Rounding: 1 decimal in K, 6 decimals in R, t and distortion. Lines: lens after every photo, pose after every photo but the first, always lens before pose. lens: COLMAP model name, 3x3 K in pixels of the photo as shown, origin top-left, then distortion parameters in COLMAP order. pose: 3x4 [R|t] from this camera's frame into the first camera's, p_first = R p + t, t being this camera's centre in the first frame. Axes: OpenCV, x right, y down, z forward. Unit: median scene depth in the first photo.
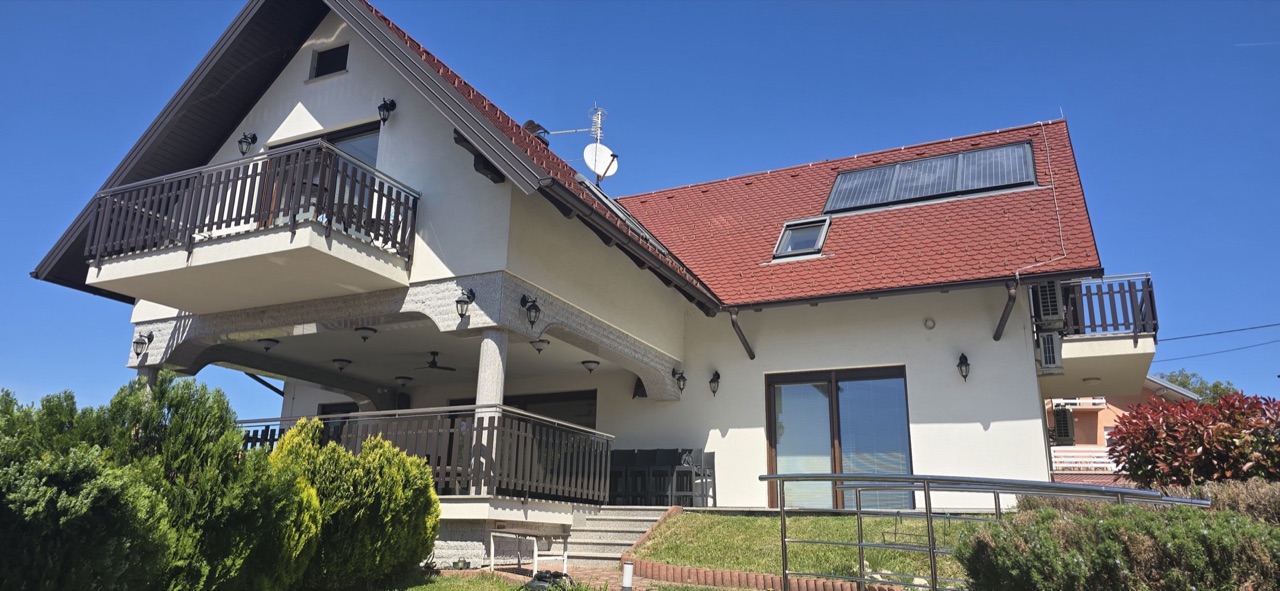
lens RADIAL K [[870.3, 0, 640.4], [0, 870.3, 281.2], [0, 0, 1]] dist [0.096722, -0.111733]
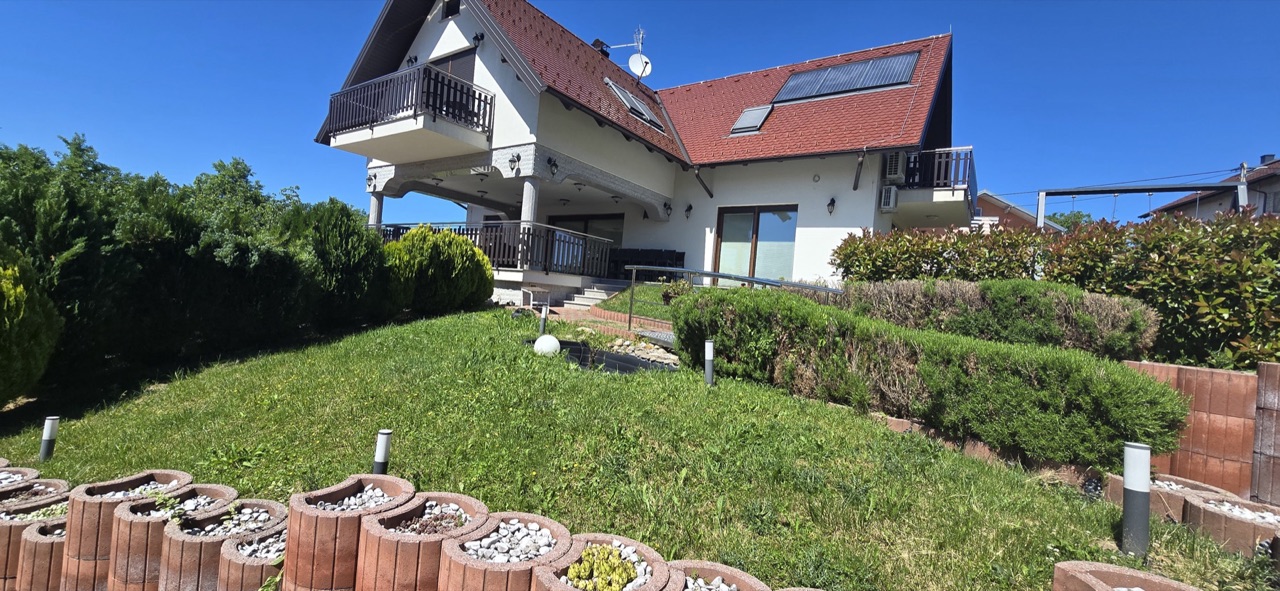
lens RADIAL K [[535.6, 0, 633.8], [0, 535.6, 295.7], [0, 0, 1]] dist [-0.000833, 0.000068]
pose [[0.985074, 0.058002, -0.162066, 0.178428], [-0.010766, 0.960436, 0.278292, -0.014479], [0.171795, -0.272393, 0.946725, -0.034195]]
